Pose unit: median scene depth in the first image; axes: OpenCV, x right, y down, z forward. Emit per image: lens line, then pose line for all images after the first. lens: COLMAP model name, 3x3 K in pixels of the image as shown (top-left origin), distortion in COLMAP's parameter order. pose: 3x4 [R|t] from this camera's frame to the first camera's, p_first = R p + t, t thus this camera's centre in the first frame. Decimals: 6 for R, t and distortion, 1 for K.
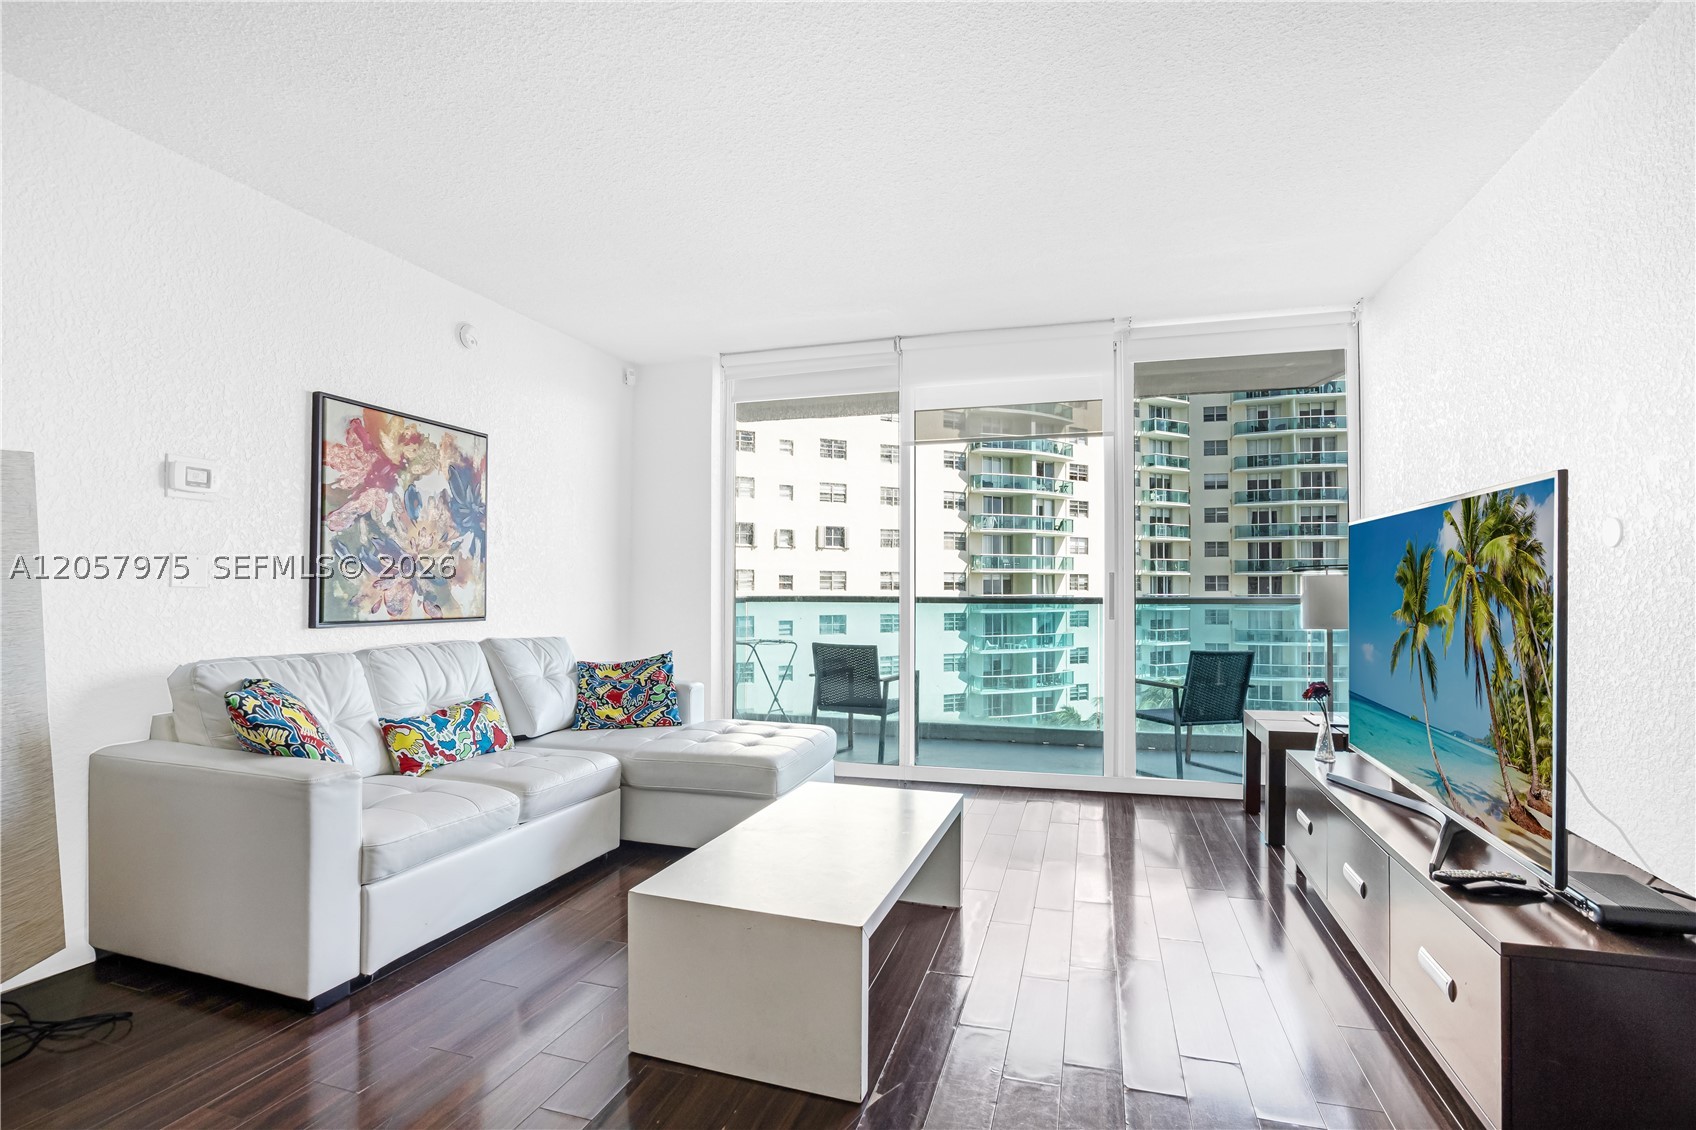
lens RADIAL K [[816.5, 0, 852.9], [0, 816.5, 578.2], [0, 0, 1]] dist [-0.017193, 0.003964]
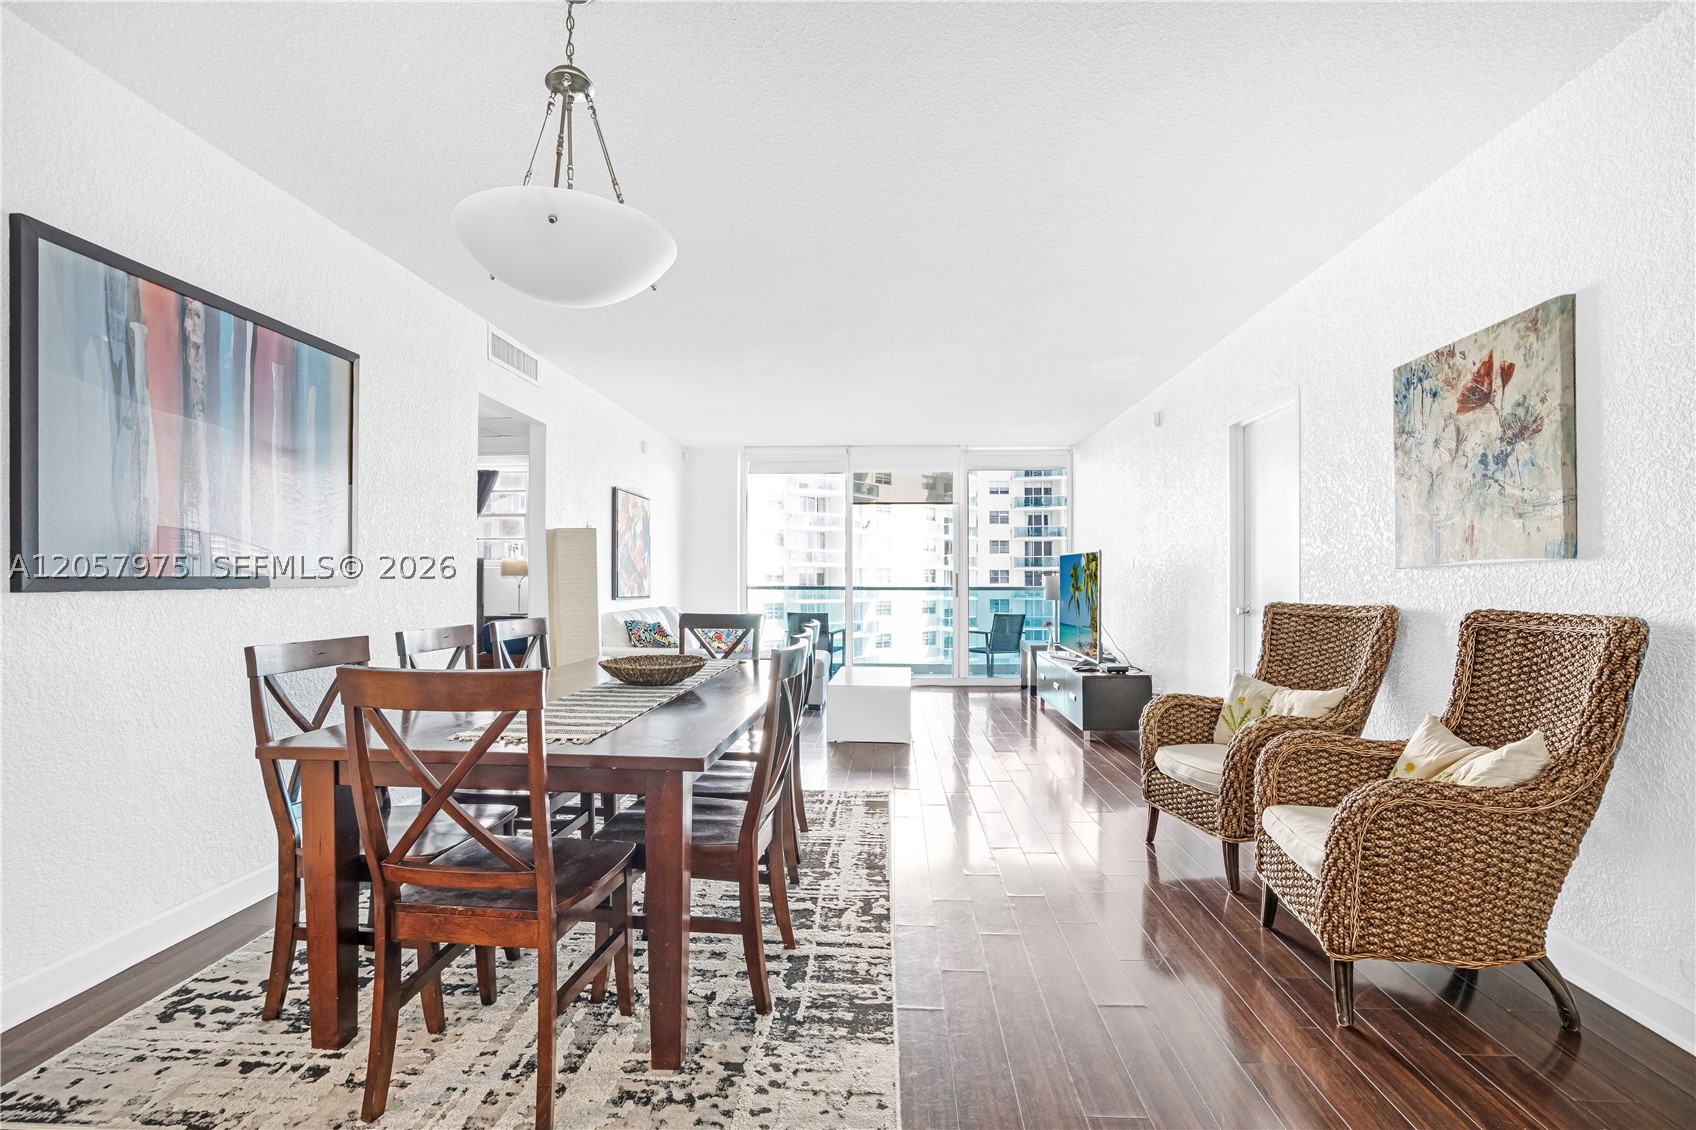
lens RADIAL K [[816.5, 0, 838.8], [0, 816.5, 573.8], [0, 0, 1]] dist [-0.017193, 0.003964]
pose [[0.974145, 0.005315, 0.225861, -0.540056], [-0.006269, 0.999974, 0.003508, -0.014134], [-0.225837, -0.004833, 0.974153, -1.131028]]
